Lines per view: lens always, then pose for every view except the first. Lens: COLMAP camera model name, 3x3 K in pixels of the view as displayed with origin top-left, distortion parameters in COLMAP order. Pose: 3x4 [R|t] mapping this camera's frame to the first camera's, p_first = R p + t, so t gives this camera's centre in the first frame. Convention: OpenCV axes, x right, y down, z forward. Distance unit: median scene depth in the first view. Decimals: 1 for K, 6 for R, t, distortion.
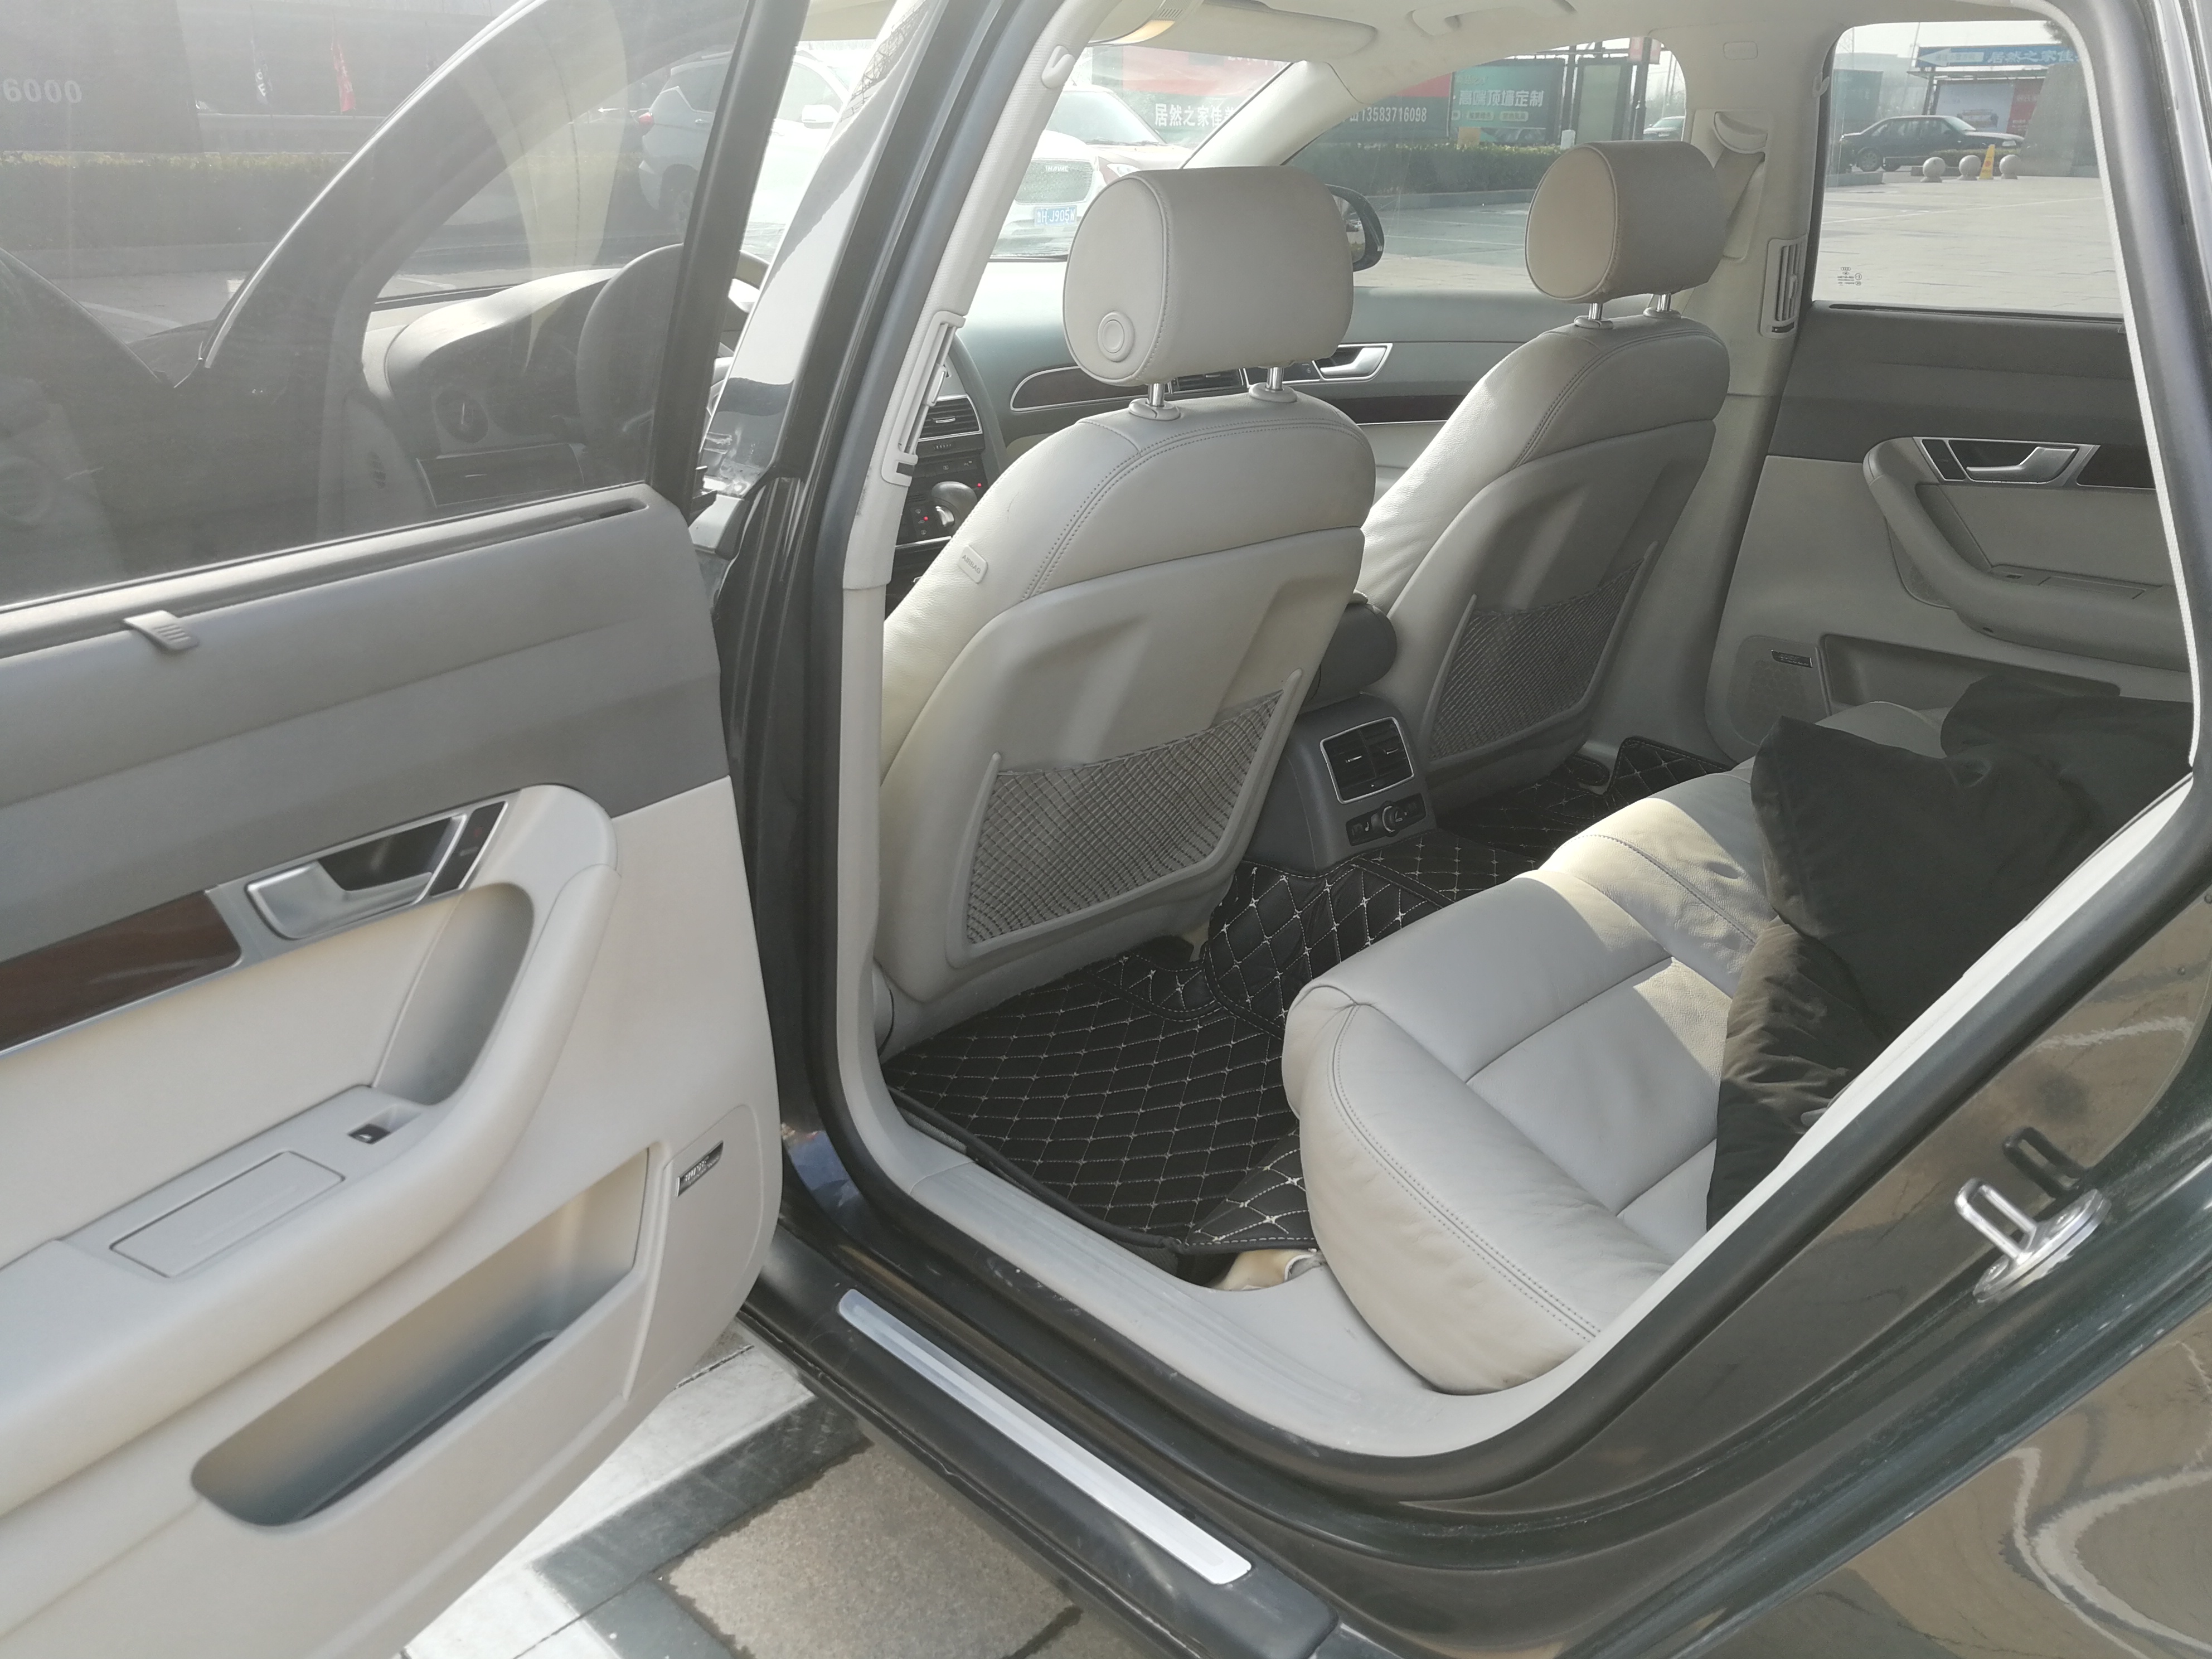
lens RADIAL K [[1754.9, 0, 1093.7], [0, 1754.9, 816.0], [0, 0, 1]] dist [0.001843, 0.029456]
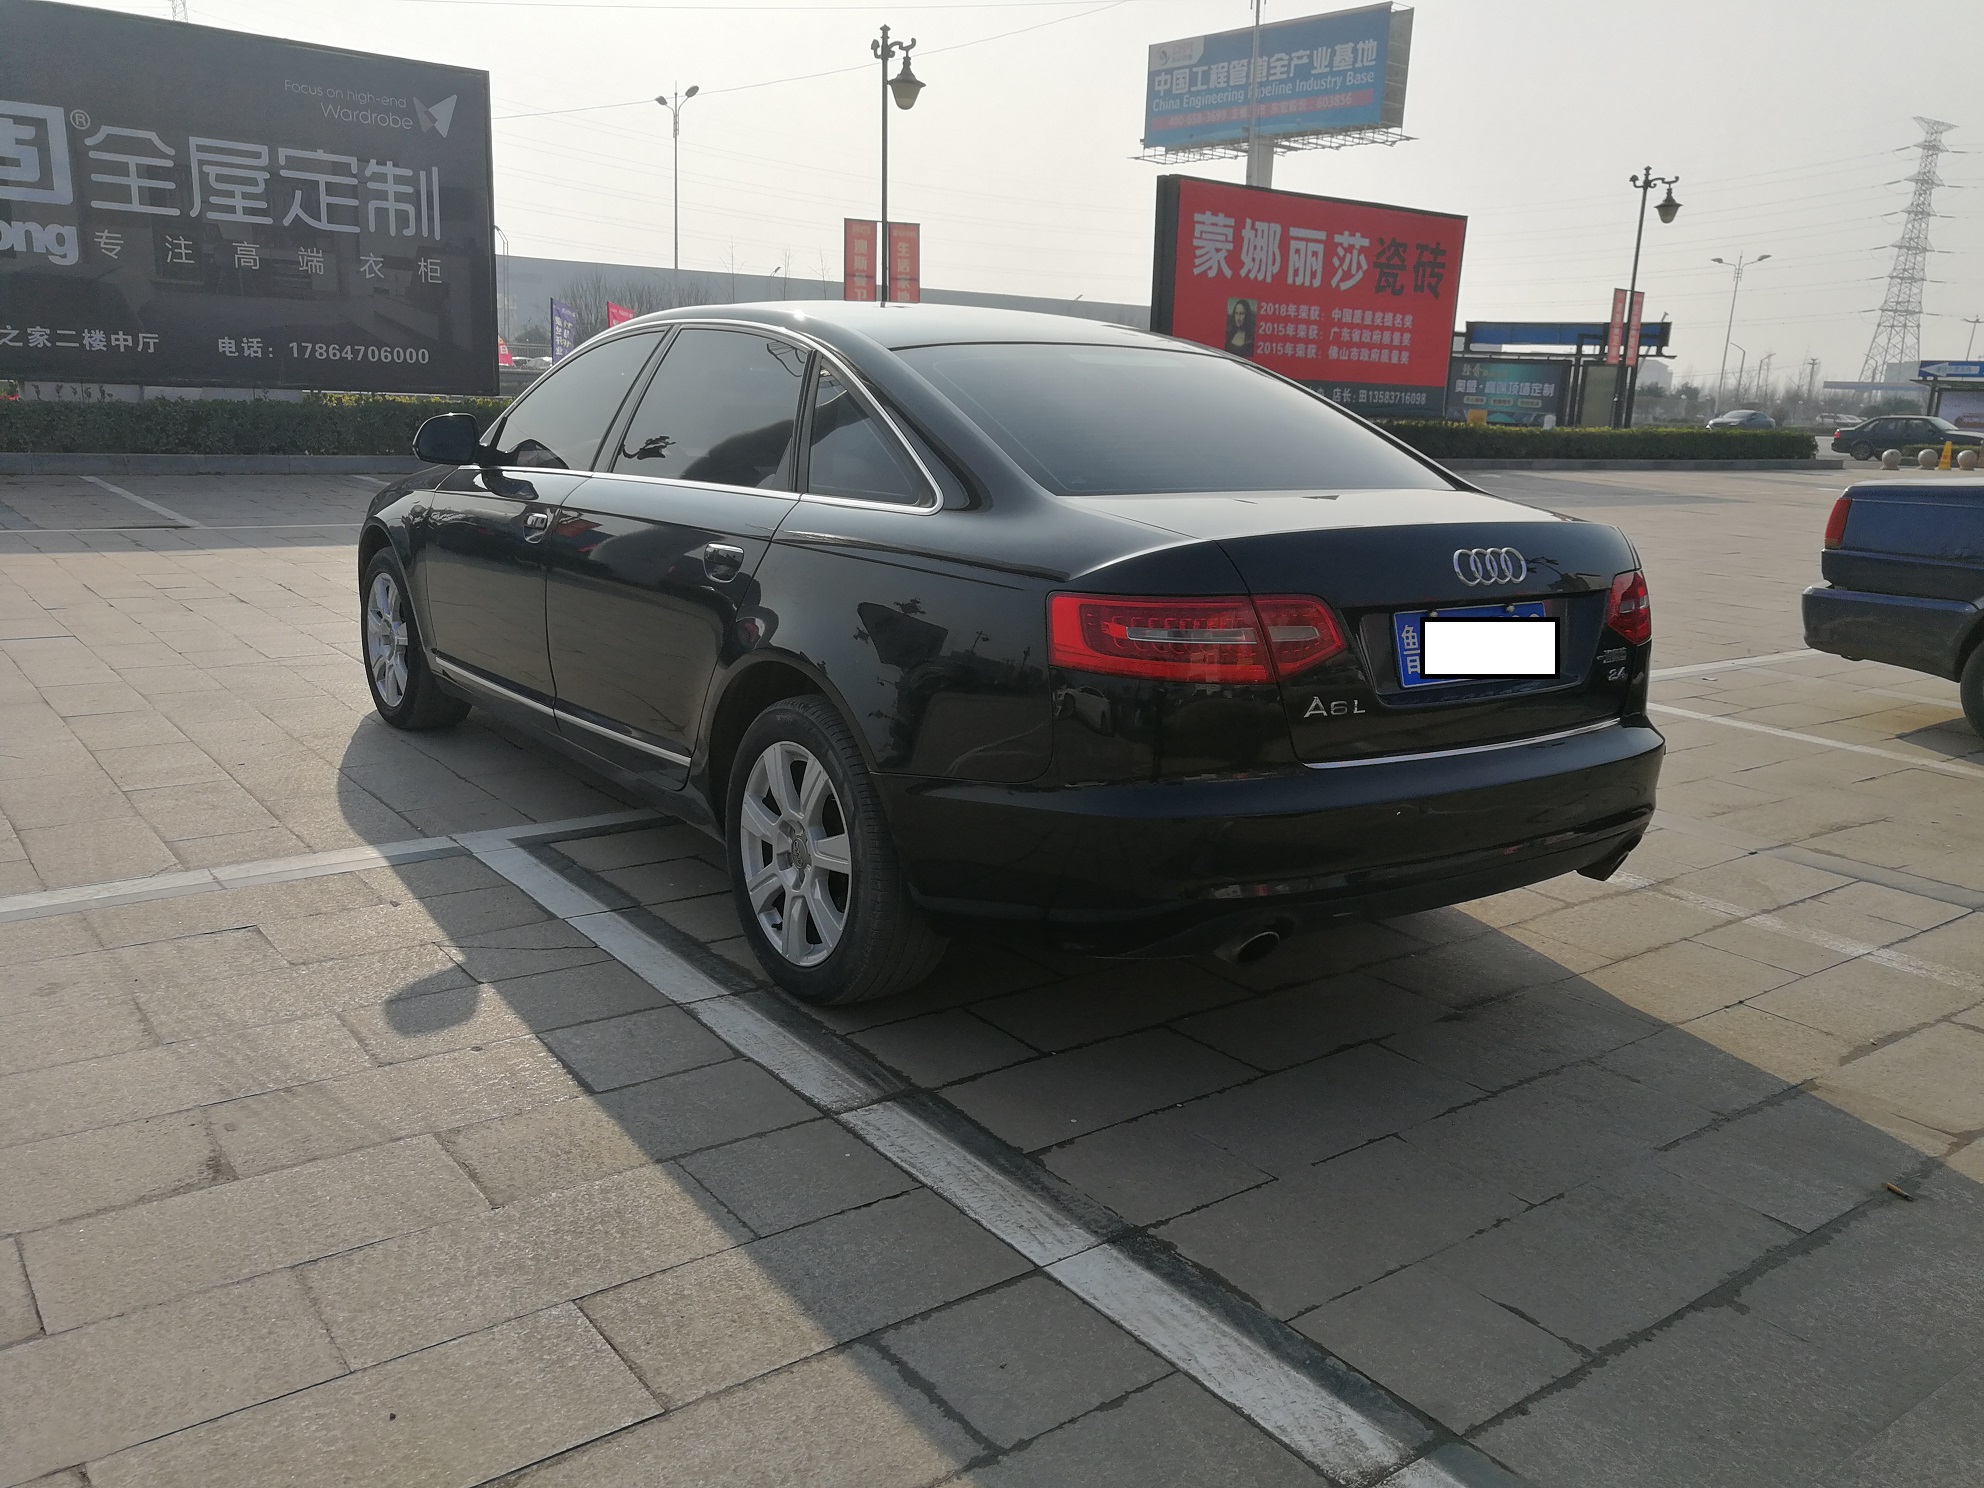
lens RADIAL K [[1574.0, 0, 995.6], [0, 1574.0, 750.2], [0, 0, 1]] dist [0.001843, 0.029456]
pose [[0.986760, 0.069130, -0.146717, 0.050239], [-0.090466, 0.985414, -0.144135, 0.032648], [0.134613, 0.155499, 0.978621, -0.088220]]
